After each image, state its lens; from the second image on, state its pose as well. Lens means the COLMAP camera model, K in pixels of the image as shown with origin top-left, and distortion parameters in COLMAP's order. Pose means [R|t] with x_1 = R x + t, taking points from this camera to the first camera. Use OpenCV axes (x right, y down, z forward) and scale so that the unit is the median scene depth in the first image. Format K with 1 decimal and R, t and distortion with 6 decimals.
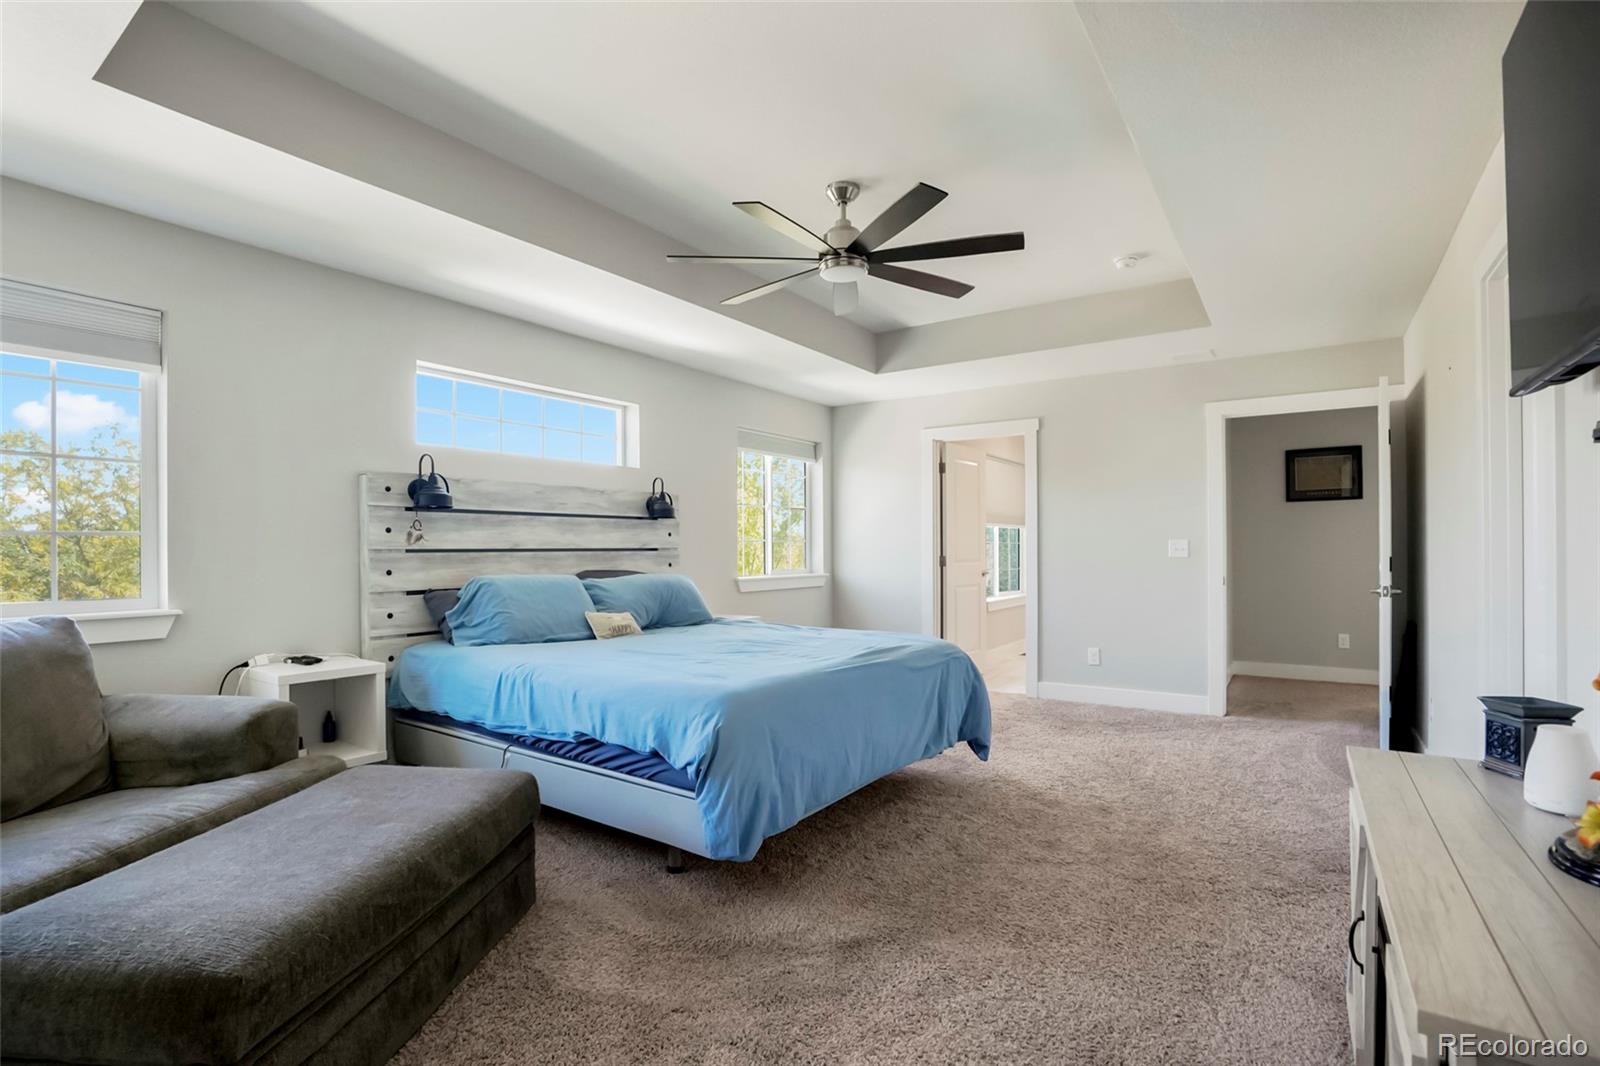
lens RADIAL K [[730.6, 0, 802.8], [0, 730.6, 543.1], [0, 0, 1]] dist [-0.045331, 0.005568]
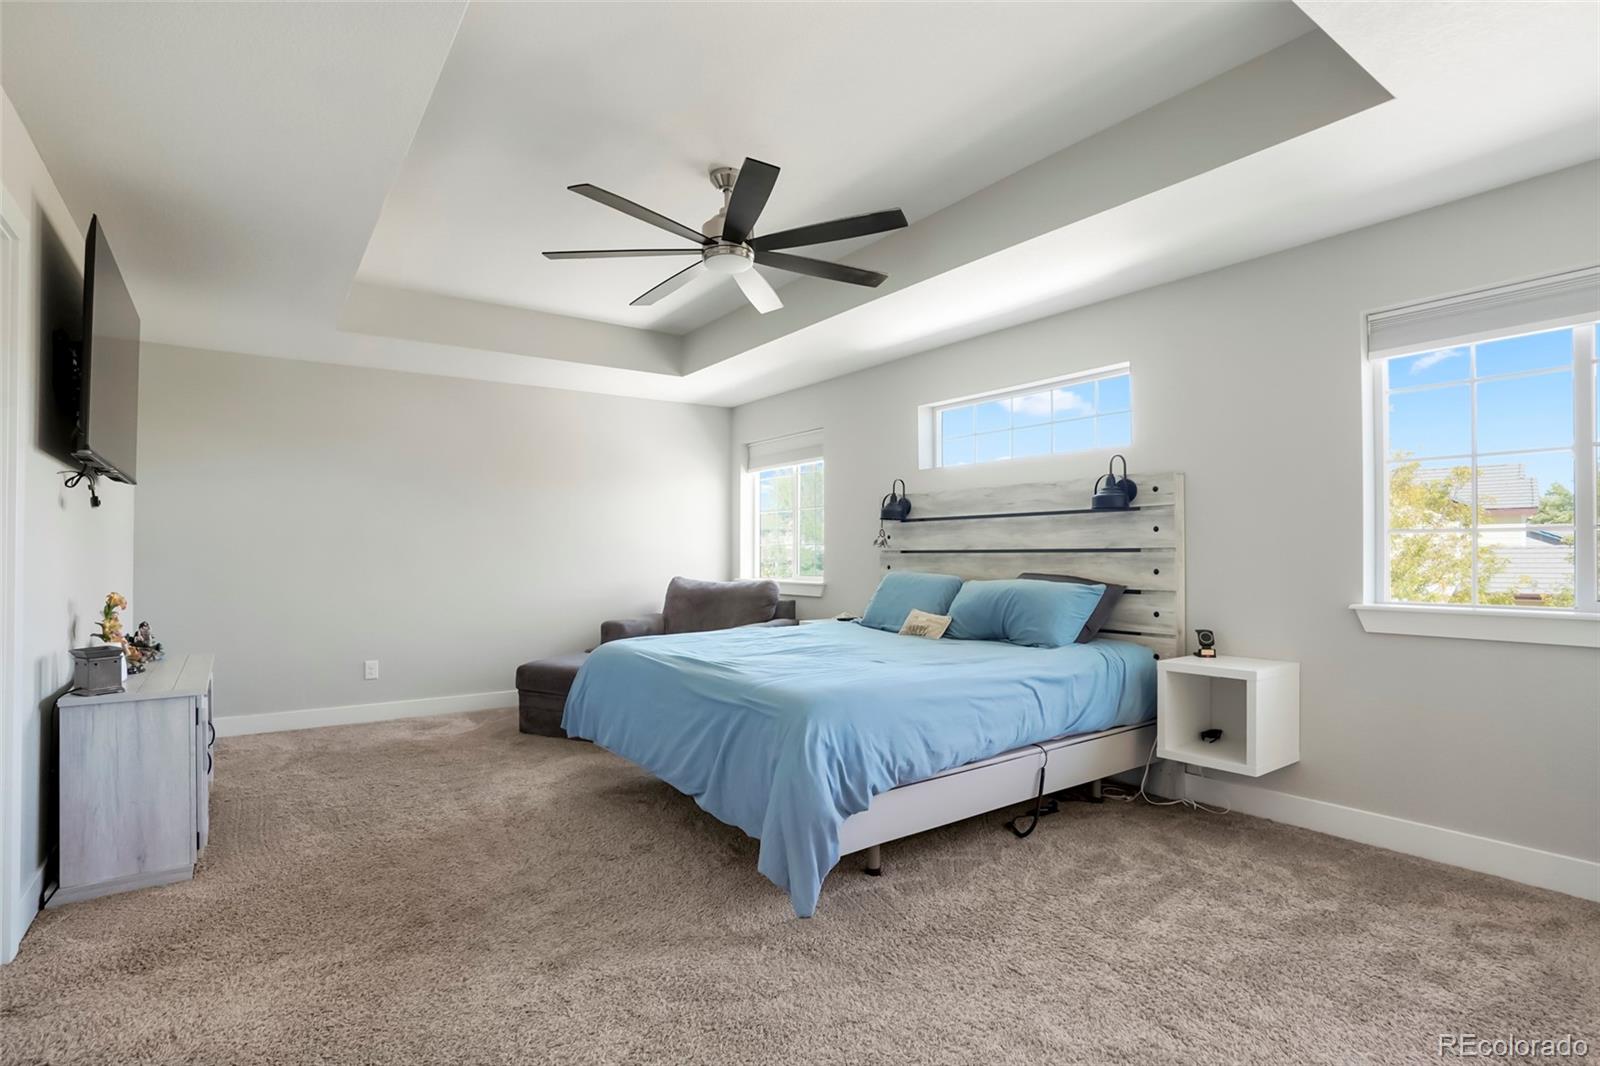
lens RADIAL K [[797.3, 0, 802.0], [0, 797.3, 538.8], [0, 0, 1]] dist [-0.038282, 0.005400]
pose [[-0.333067, -0.008528, -0.942864, 0.767754], [0.014359, 0.999797, -0.014115, 0.003960], [0.942794, -0.018240, -0.332877, 1.090847]]
